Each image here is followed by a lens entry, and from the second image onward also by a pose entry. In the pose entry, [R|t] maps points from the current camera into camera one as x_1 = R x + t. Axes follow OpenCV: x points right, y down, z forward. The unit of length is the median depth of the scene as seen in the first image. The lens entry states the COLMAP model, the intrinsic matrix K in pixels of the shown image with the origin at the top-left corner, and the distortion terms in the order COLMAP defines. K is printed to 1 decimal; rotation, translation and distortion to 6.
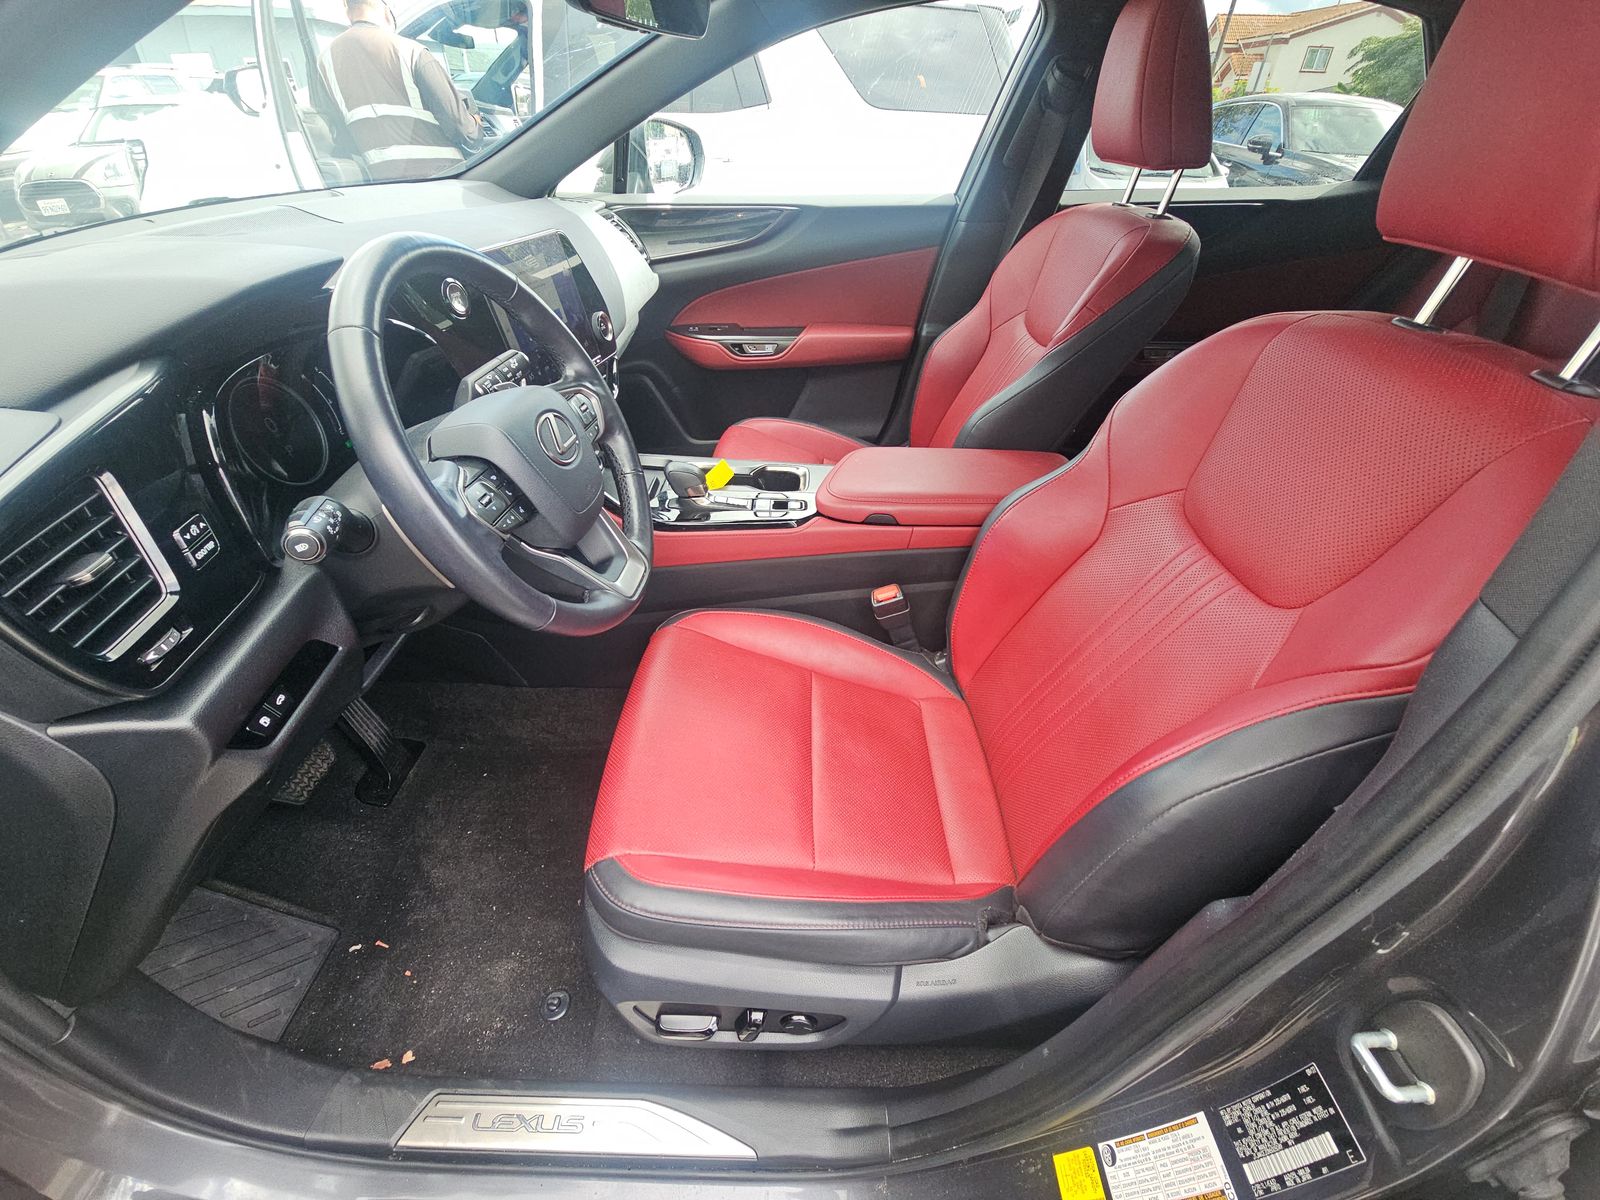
lens RADIAL K [[651.0, 0, 800.0], [0, 651.0, 600.0], [0, 0, 1]] dist [0.001939, 0.000183]
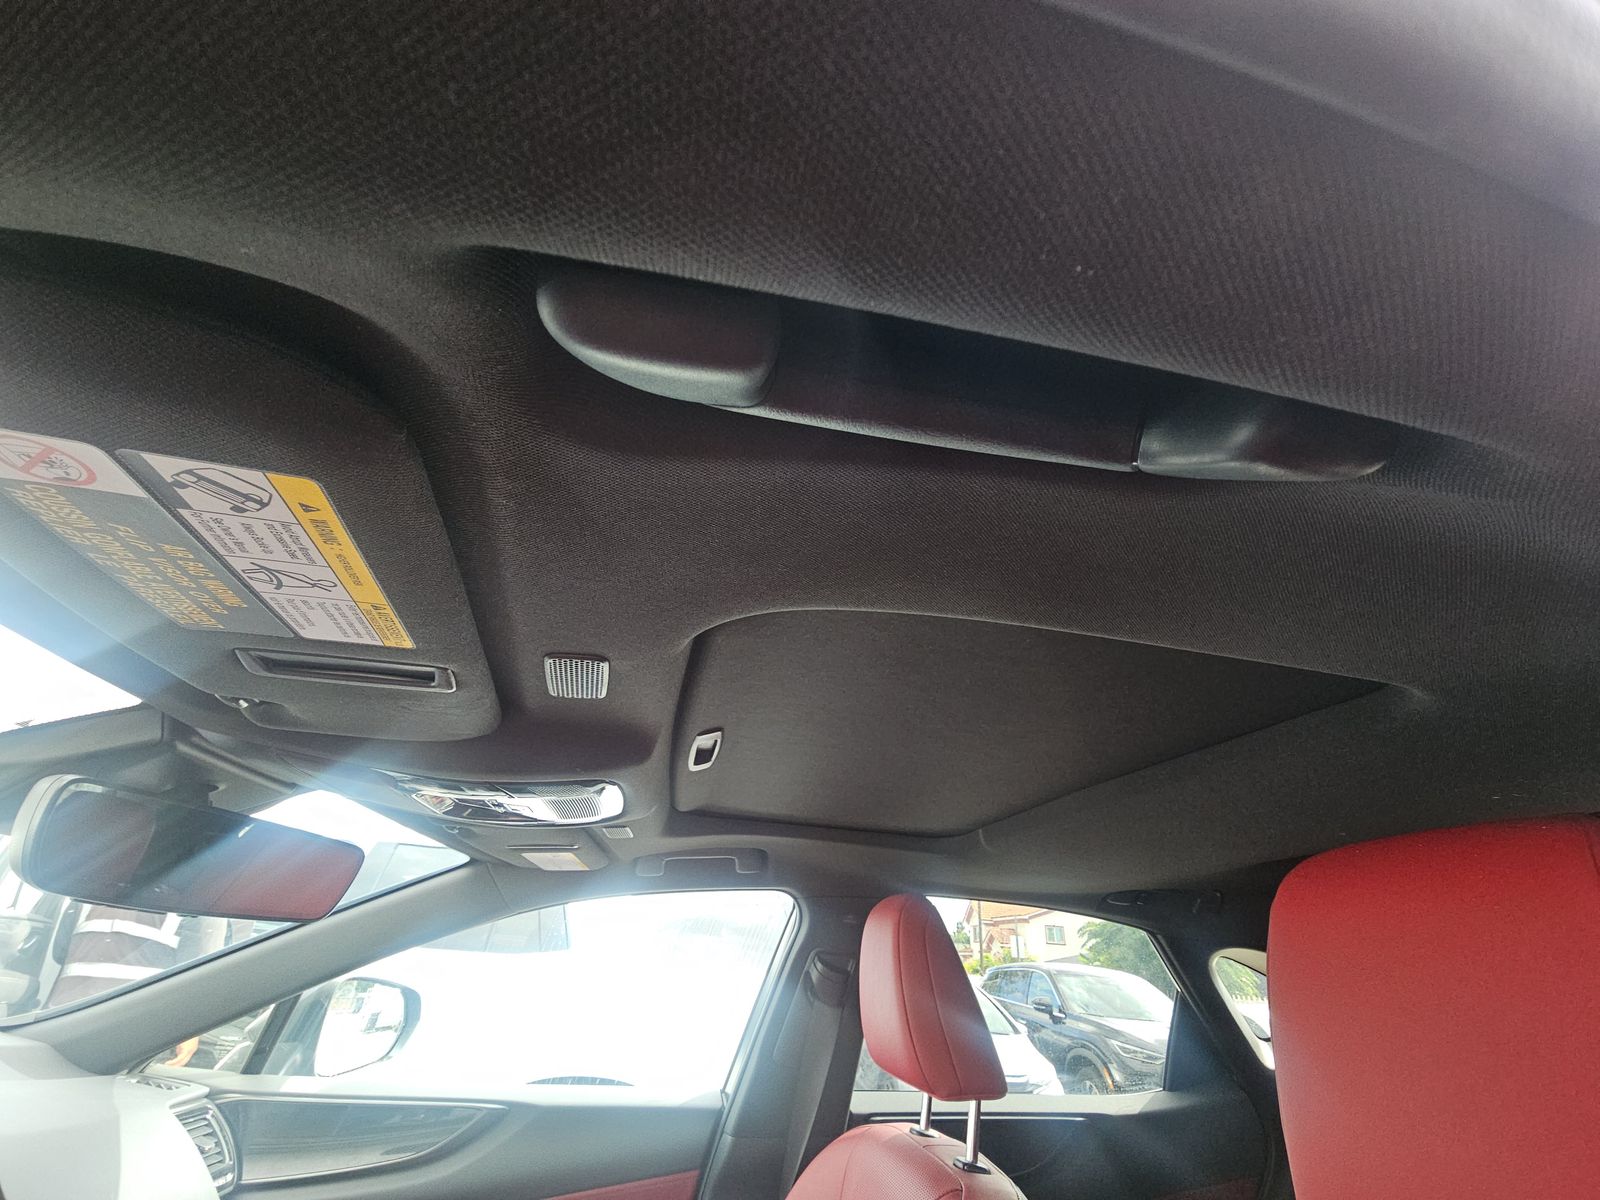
lens RADIAL K [[651.0, 0, 800.0], [0, 651.0, 600.0], [0, 0, 1]] dist [0.001939, 0.000183]
pose [[0.975004, 0.154127, 0.160035, 0.111247], [0.080329, 0.427028, -0.900663, -0.160411], [-0.207156, 0.891006, 0.403973, 0.139352]]
